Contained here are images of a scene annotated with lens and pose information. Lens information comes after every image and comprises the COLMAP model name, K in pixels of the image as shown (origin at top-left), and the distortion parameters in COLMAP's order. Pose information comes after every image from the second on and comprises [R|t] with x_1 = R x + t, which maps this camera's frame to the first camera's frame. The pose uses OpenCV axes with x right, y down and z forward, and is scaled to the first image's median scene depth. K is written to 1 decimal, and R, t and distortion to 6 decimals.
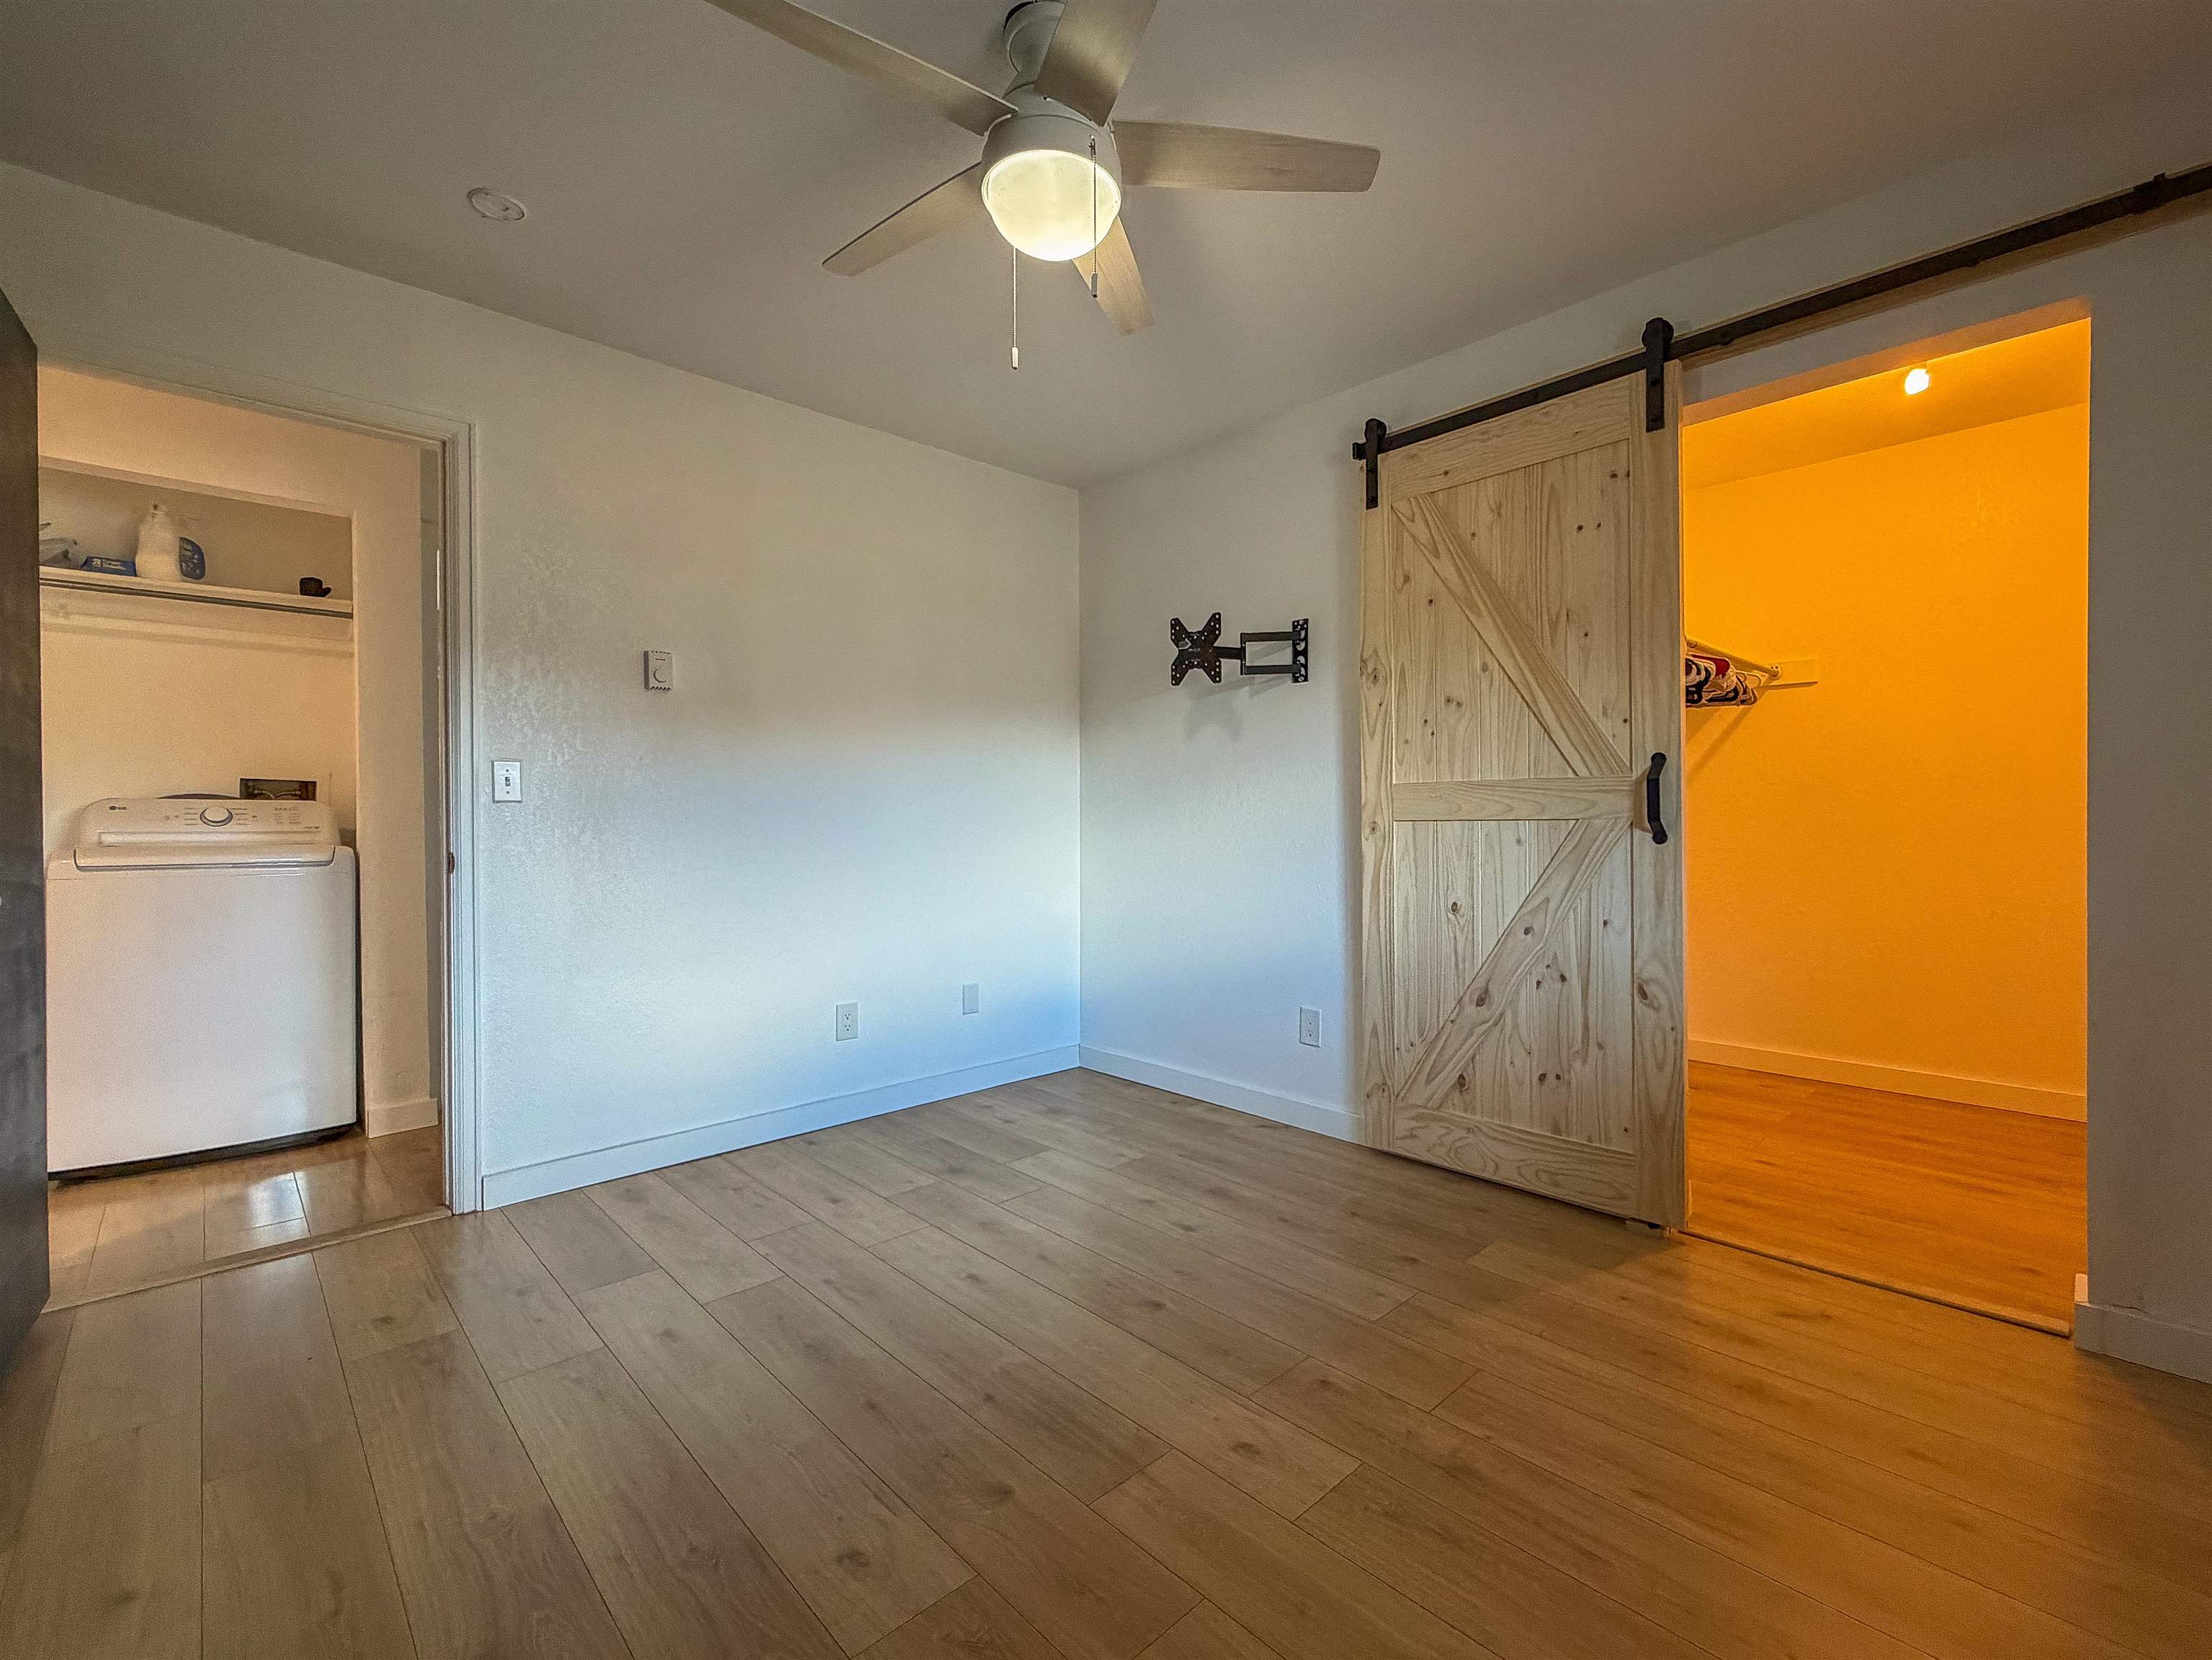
lens RADIAL K [[945.0, 0, 1106.0], [0, 945.0, 830.0], [0, 0, 1]] dist [0.001988, 0.000173]
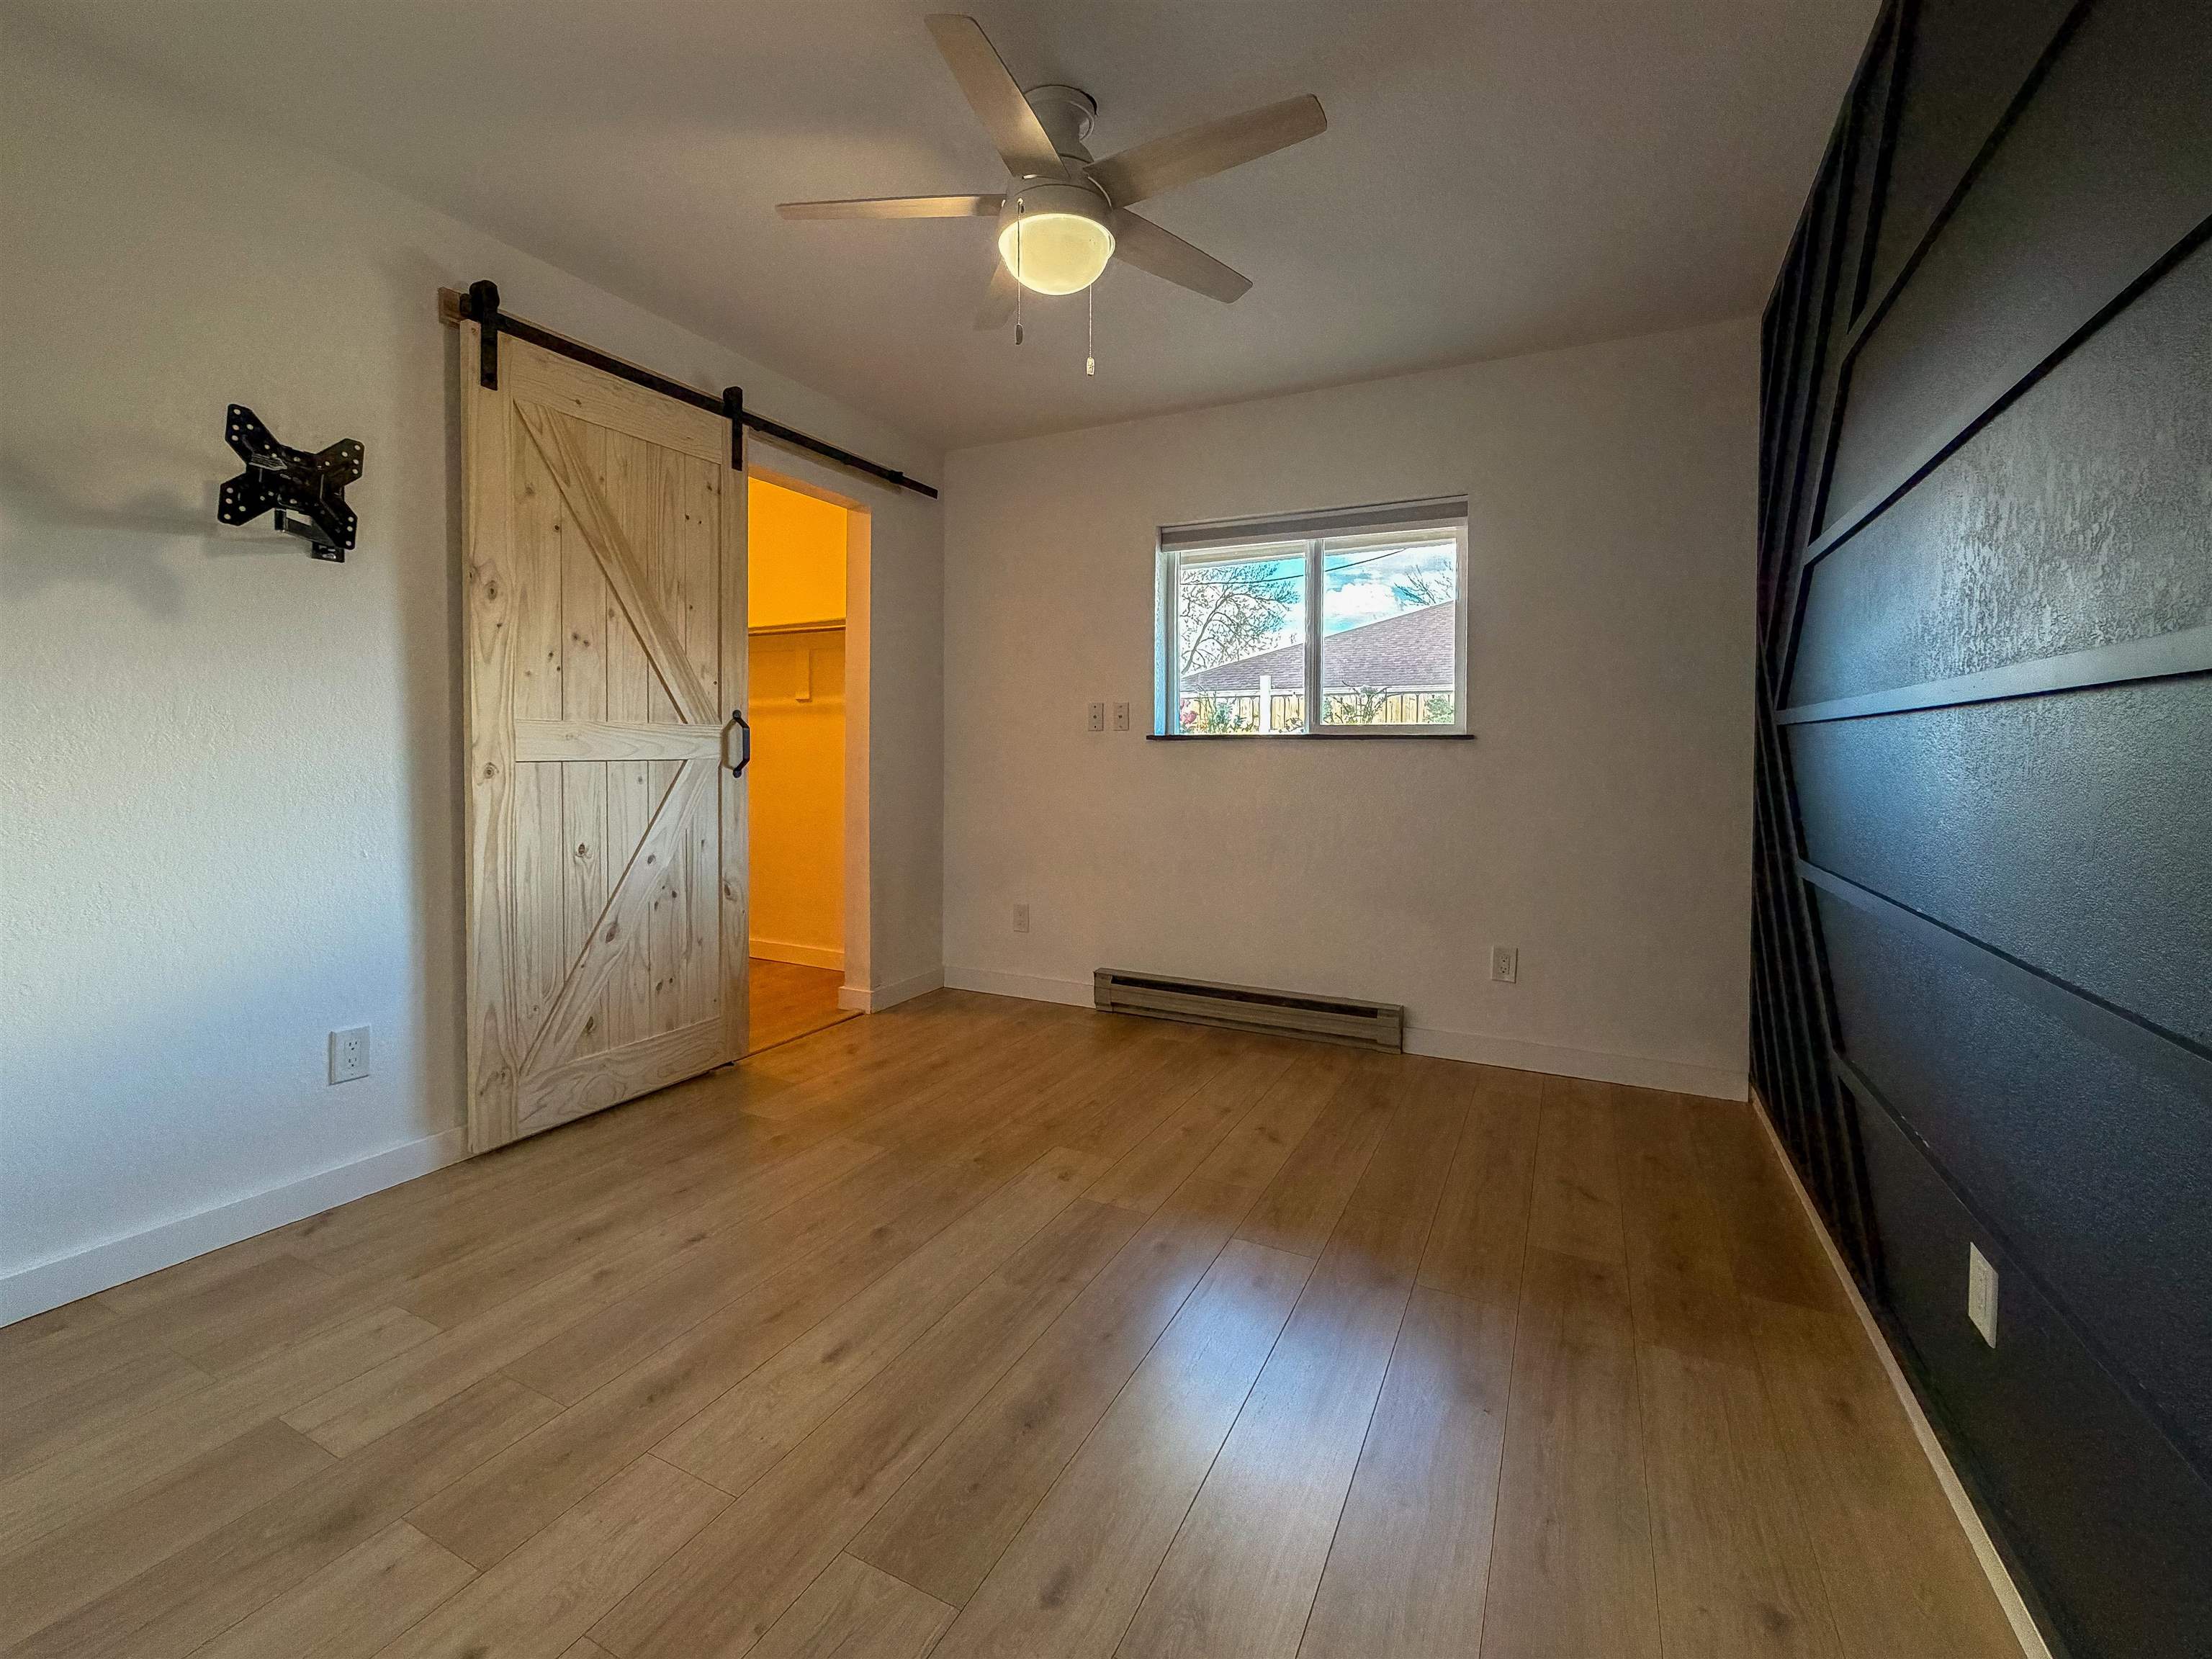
lens RADIAL K [[940.2, 0, 1110.9], [0, 940.2, 764.7], [0, 0, 1]] dist [-0.002561, -0.000218]
pose [[-0.335231, -0.012947, 0.942047, -0.764998], [0.005478, 0.999862, 0.015691, -0.019248], [-0.942120, 0.010421, -0.335114, 0.845965]]
